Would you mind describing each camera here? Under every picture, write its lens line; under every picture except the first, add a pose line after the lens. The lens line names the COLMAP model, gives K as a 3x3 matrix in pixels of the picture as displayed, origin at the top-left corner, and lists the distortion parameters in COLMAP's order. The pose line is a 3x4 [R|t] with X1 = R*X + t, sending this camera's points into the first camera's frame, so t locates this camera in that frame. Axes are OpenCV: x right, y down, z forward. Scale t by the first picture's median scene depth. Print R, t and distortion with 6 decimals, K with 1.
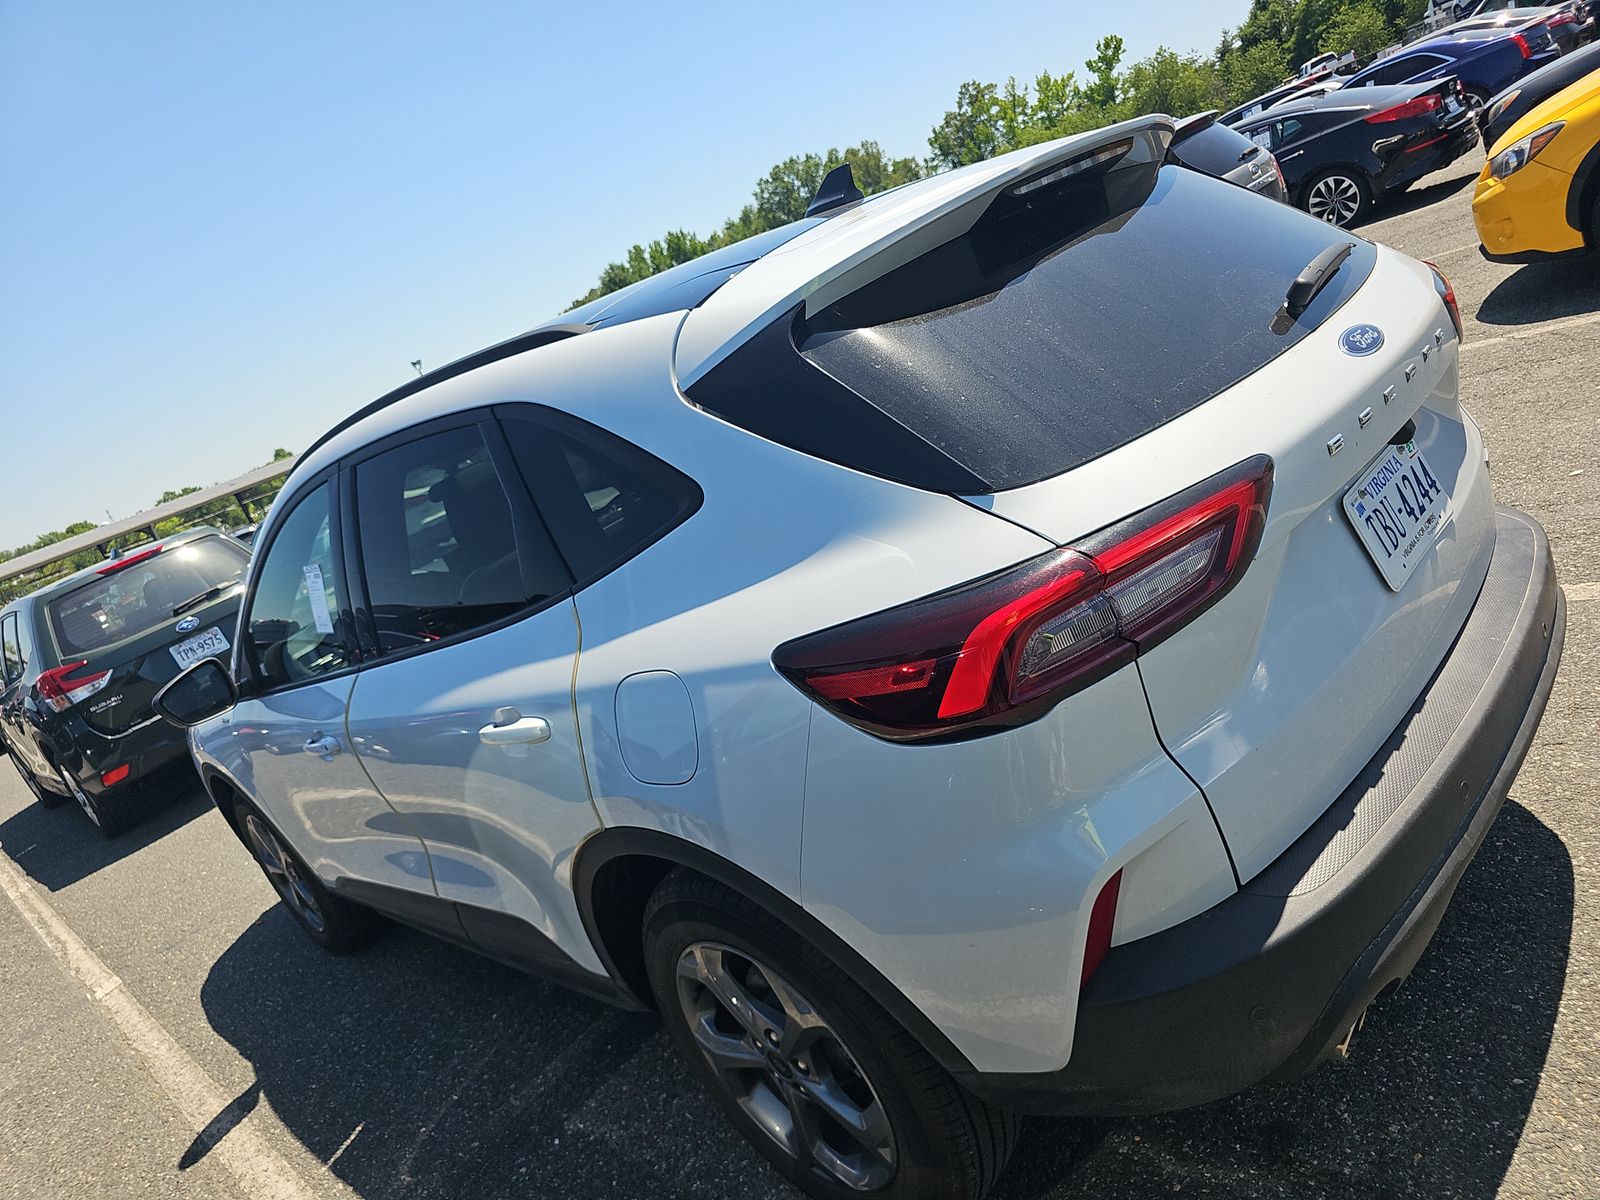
lens RADIAL K [[1067.6, 0, 801.0], [0, 1067.6, 631.3], [0, 0, 1]] dist [0.004373, -0.001979]
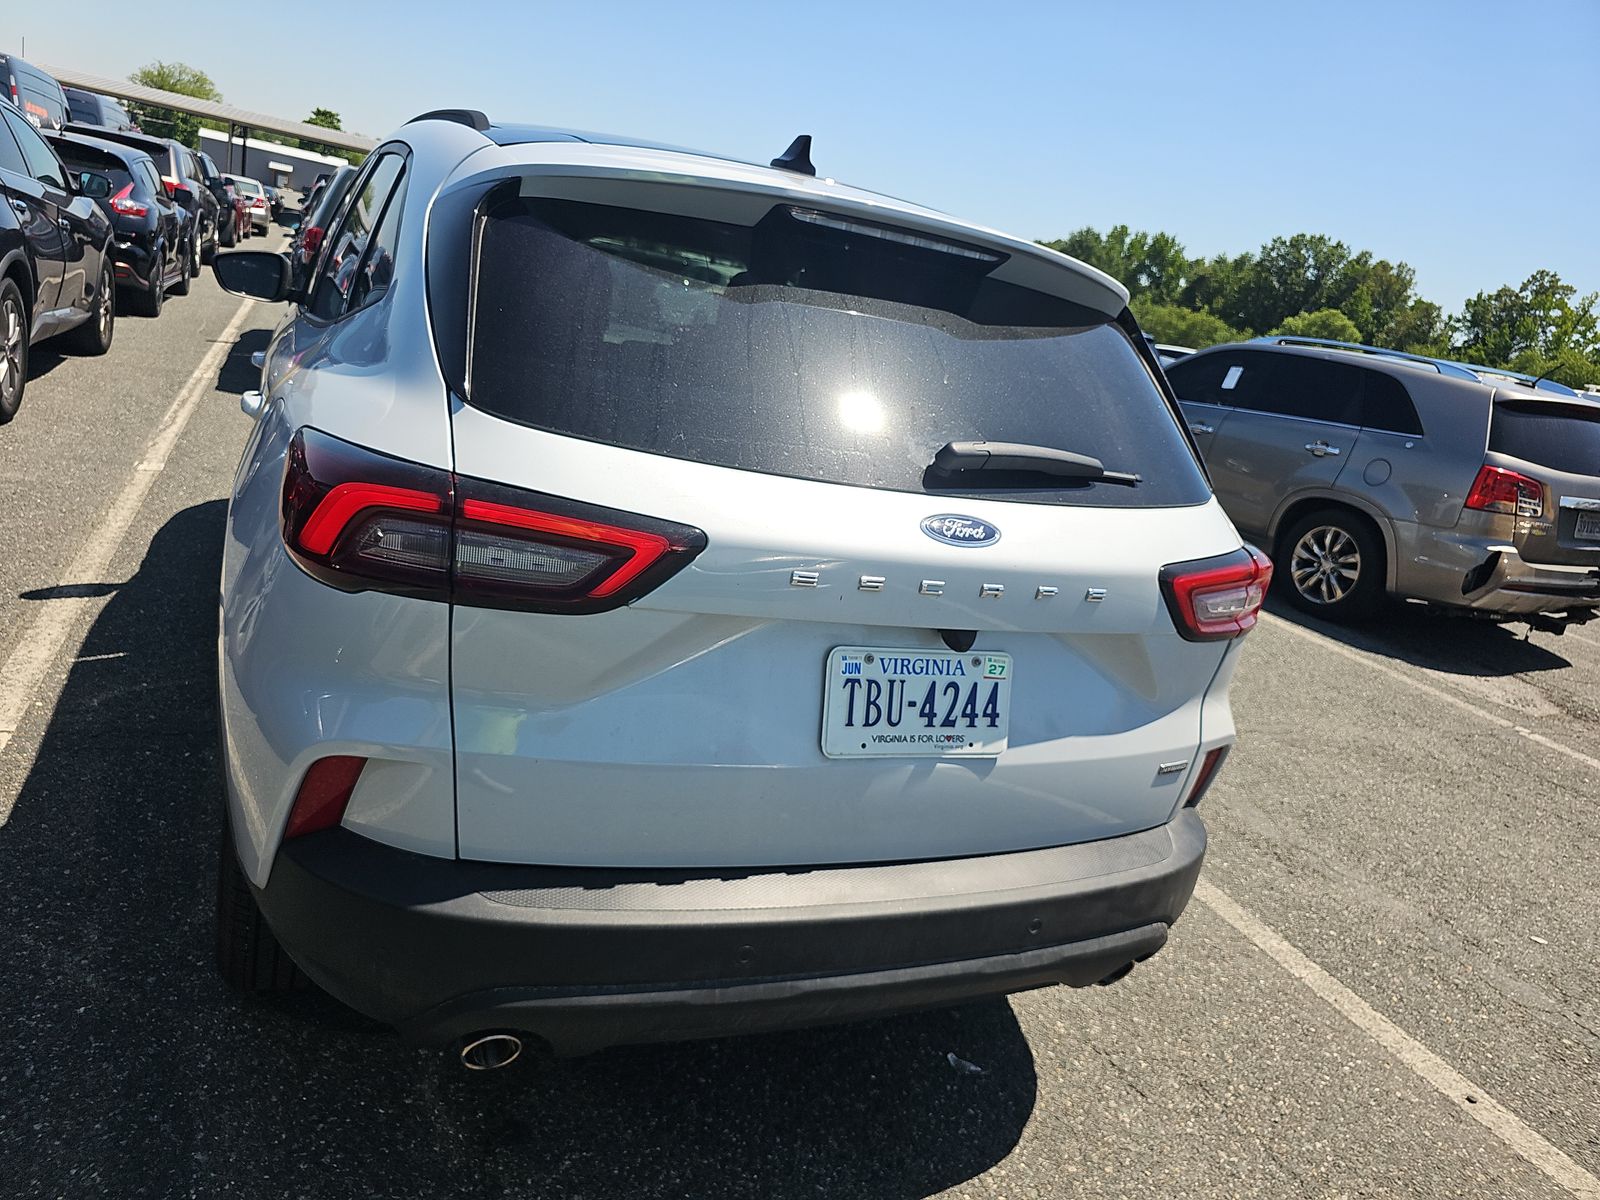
lens RADIAL K [[1071.2, 0, 800.0], [0, 1071.2, 600.0], [0, 0, 1]] dist [0.020014, -0.030392]
pose [[0.777521, 0.597615, -0.195747, 0.165901], [-0.592302, 0.800523, 0.091329, -0.058293], [0.211280, 0.044931, 0.976392, 0.009198]]
